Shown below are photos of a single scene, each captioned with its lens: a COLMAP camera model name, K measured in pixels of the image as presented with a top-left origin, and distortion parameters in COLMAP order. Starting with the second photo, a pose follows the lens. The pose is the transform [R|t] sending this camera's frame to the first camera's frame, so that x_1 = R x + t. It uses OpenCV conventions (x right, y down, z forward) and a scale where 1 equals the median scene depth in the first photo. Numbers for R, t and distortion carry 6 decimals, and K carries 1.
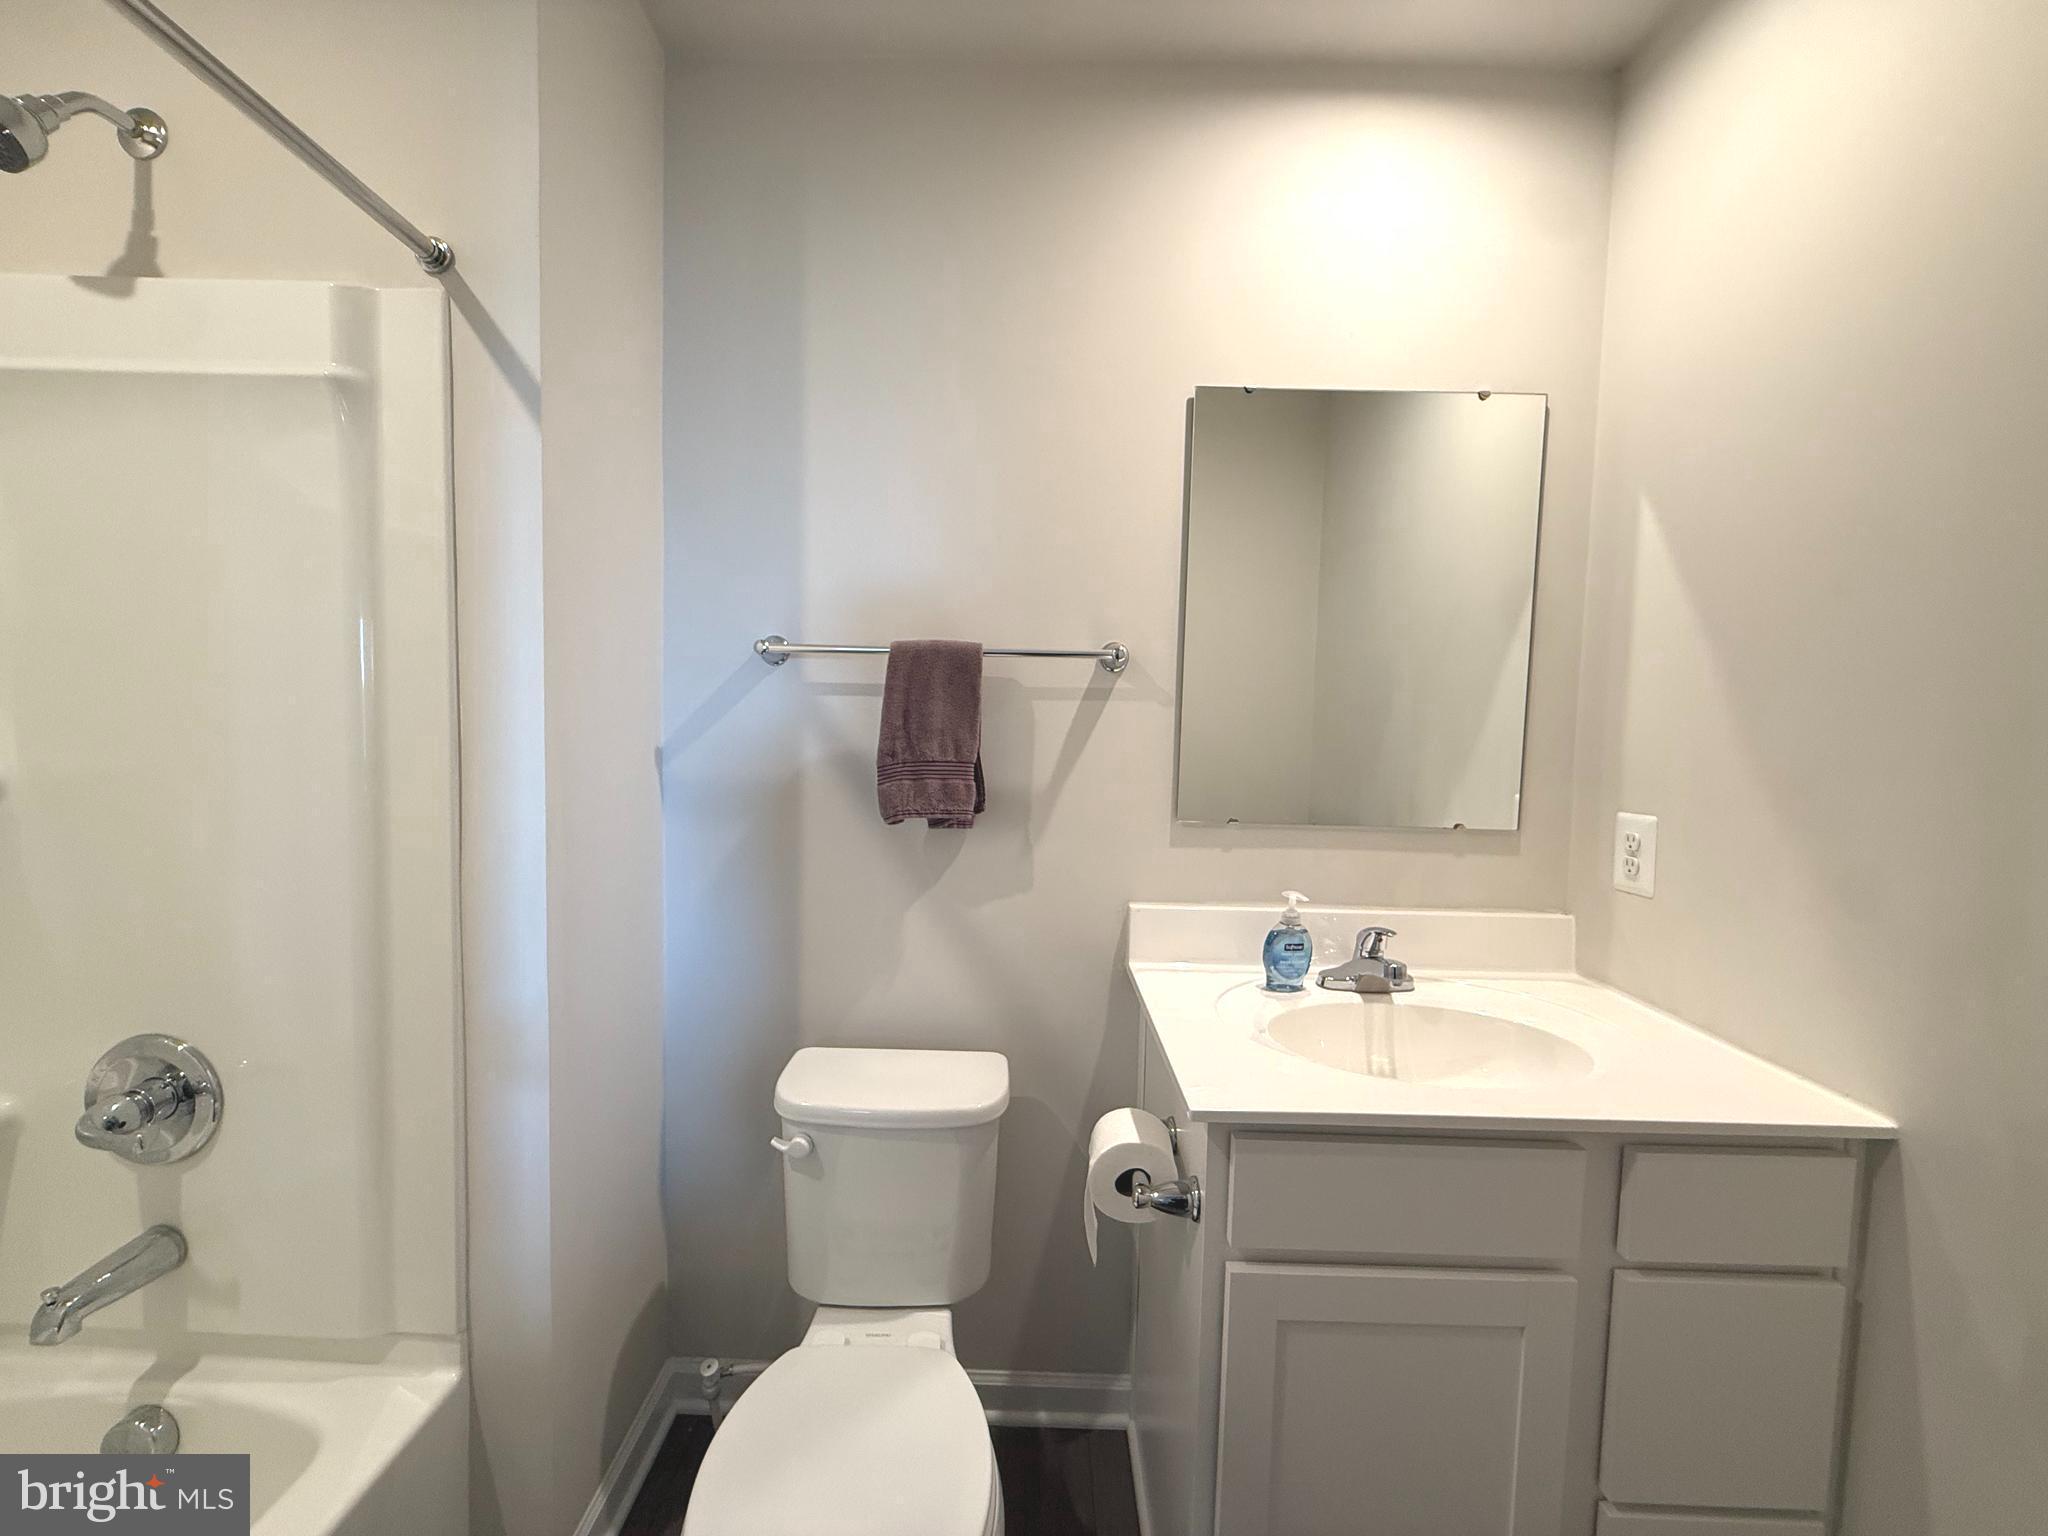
lens RADIAL K [[821.5, 0, 1021.5], [0, 821.5, 771.0], [0, 0, 1]] dist [-0.001969, 0.000162]
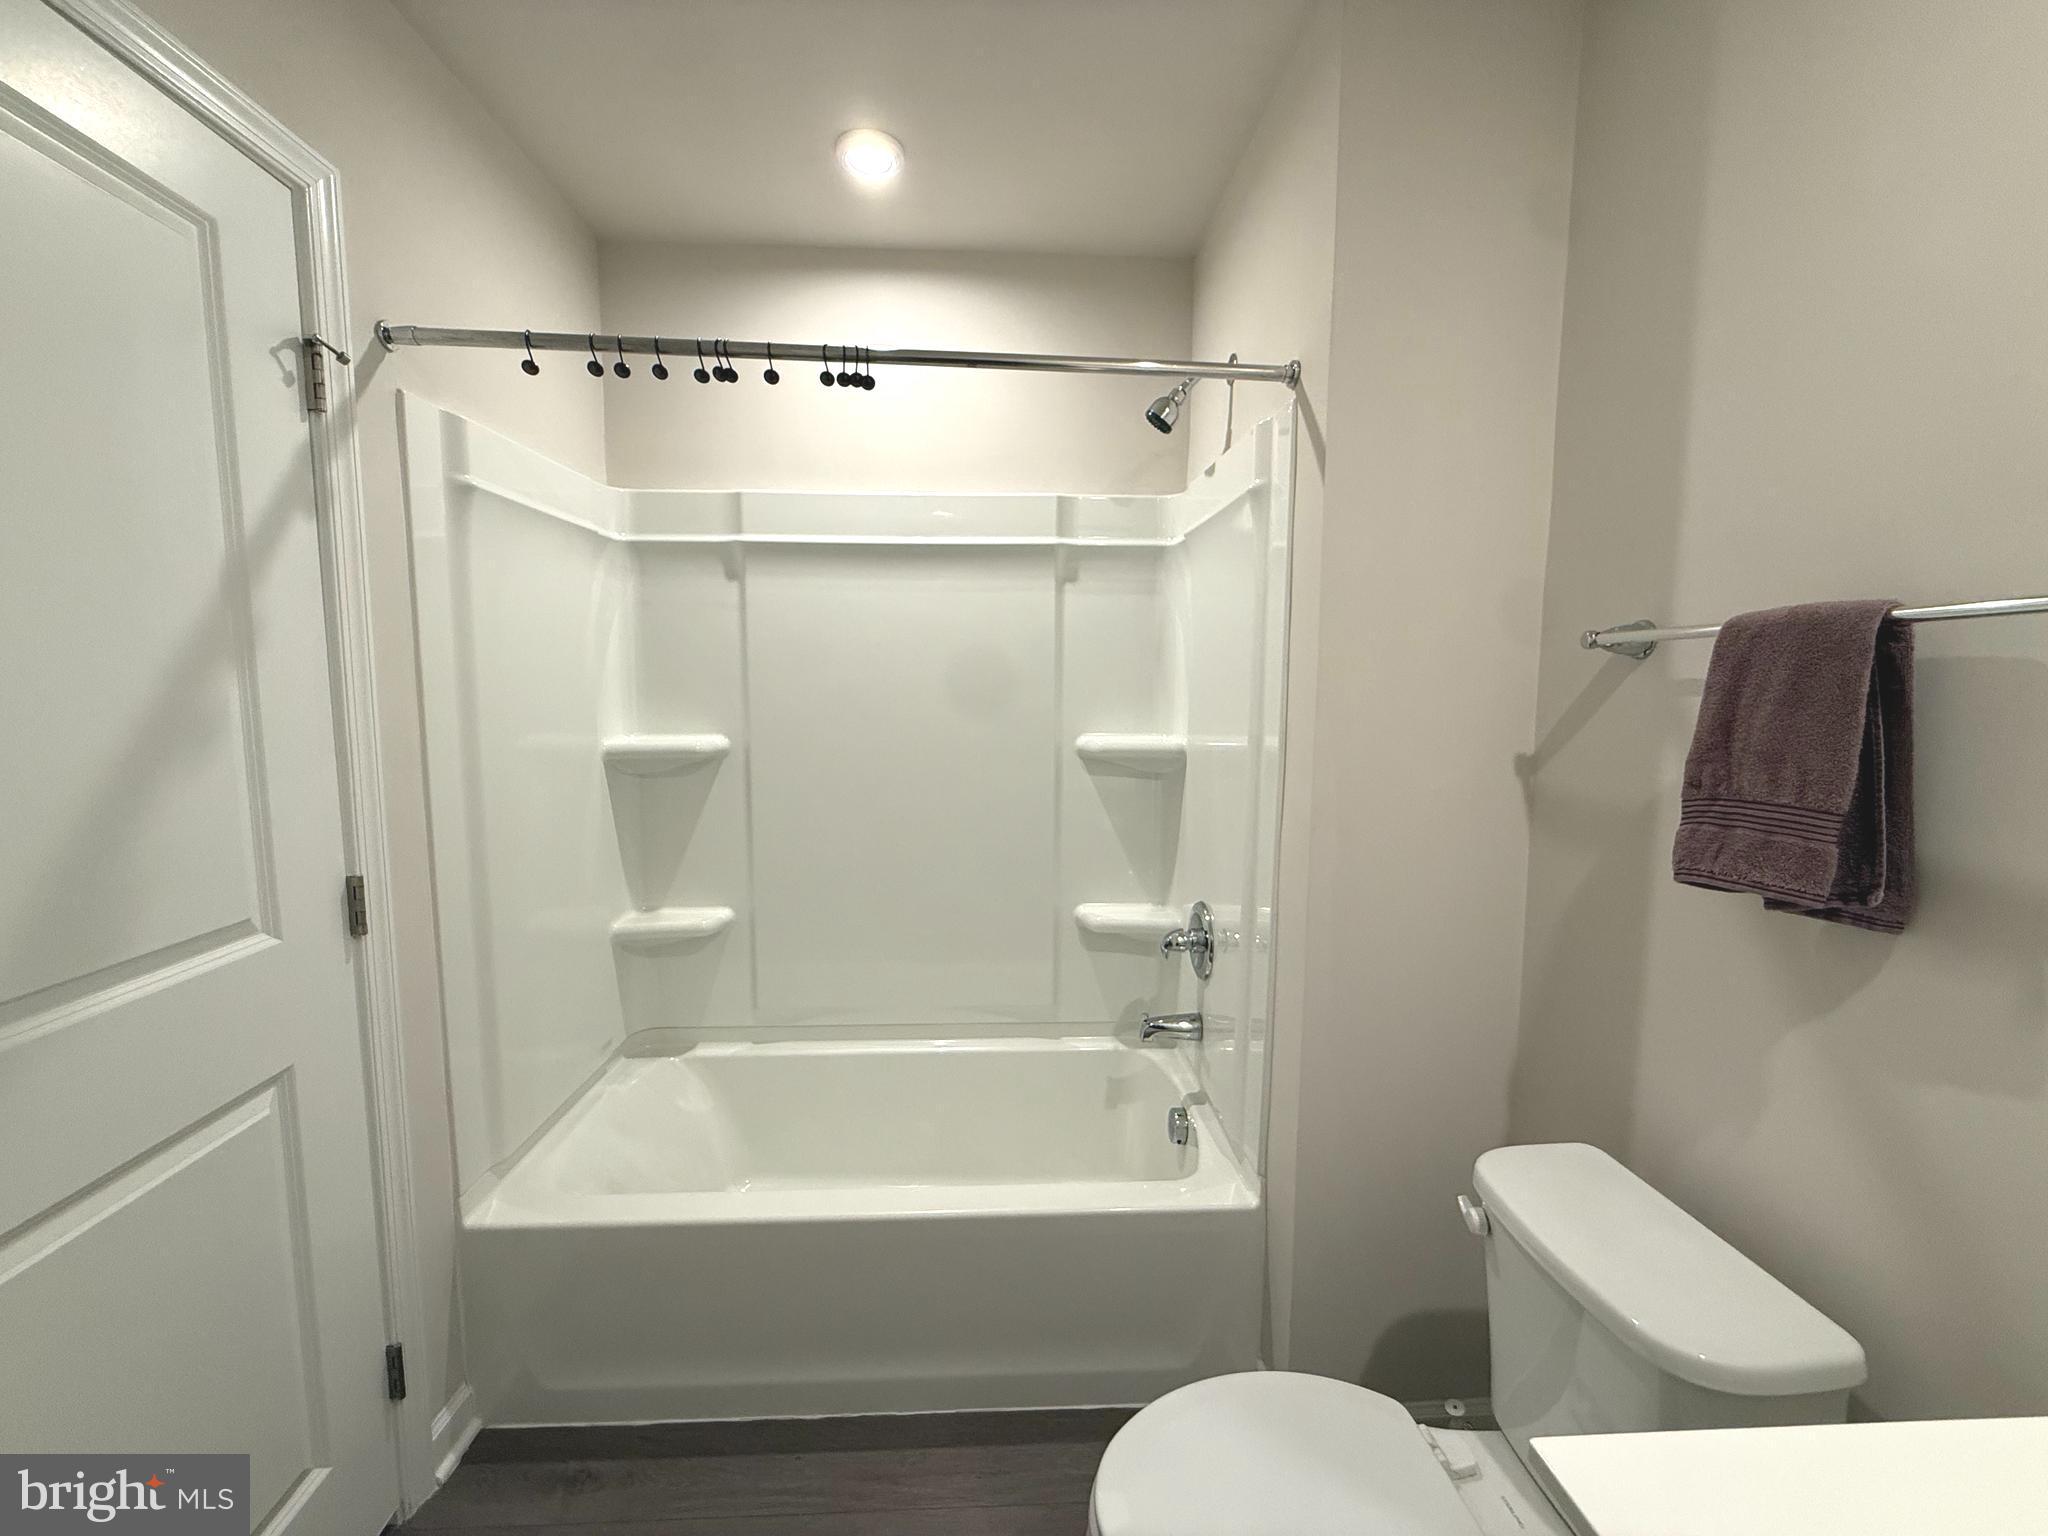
lens RADIAL K [[821.5, 0, 1021.5], [0, 821.5, 771.0], [0, 0, 1]] dist [-0.001969, 0.000162]
pose [[0.049166, 0.077876, -0.995750, 0.485215], [-0.070771, 0.994721, 0.074301, -0.041743], [0.996280, 0.066817, 0.054418, 0.401132]]
